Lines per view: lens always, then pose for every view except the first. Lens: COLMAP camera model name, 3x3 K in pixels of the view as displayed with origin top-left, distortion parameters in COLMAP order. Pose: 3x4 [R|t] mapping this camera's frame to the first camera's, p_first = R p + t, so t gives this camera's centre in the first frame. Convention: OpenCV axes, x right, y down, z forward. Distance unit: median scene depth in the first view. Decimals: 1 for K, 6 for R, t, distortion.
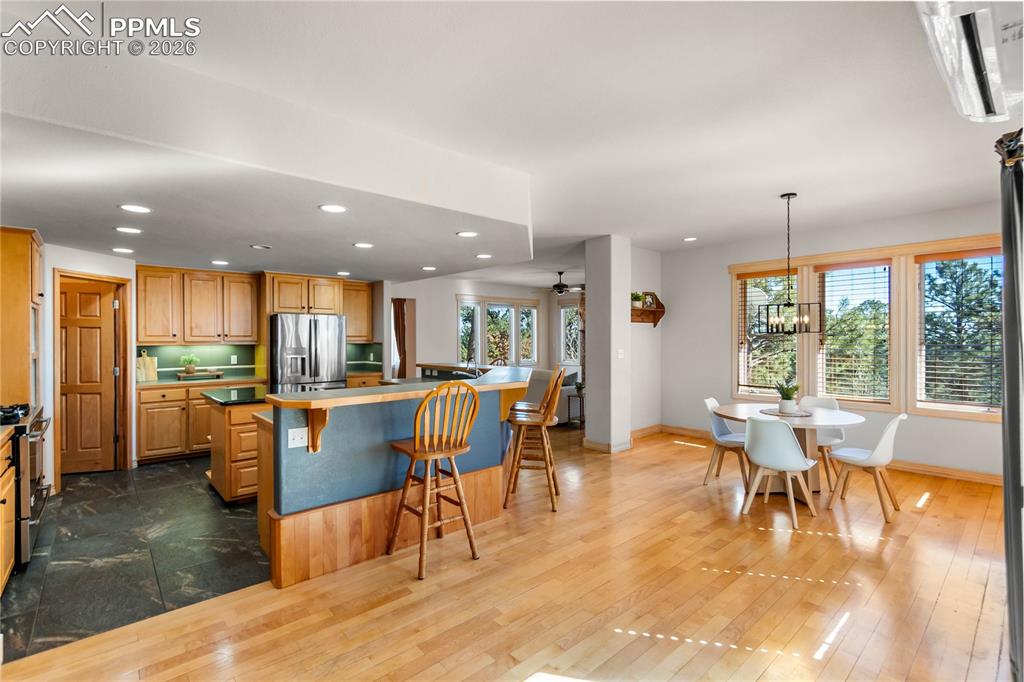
lens RADIAL K [[487.1, 0, 511.0], [0, 487.1, 337.6], [0, 0, 1]] dist [-0.004888, 0.000359]
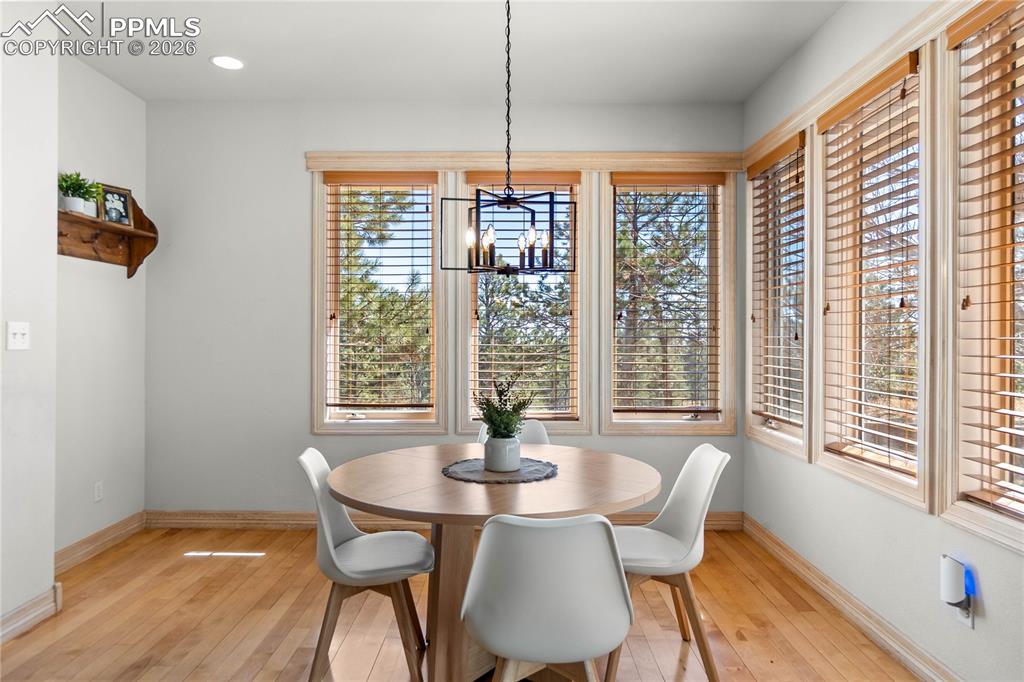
lens RADIAL K [[651.5, 0, 511.3], [0, 651.5, 337.1], [0, 0, 1]] dist [-0.004165, 0.000712]
pose [[0.675746, 0.003779, 0.737125, 0.117644], [-0.003474, 0.999992, -0.001941, 0.031087], [-0.737127, -0.001249, 0.675753, 0.426066]]
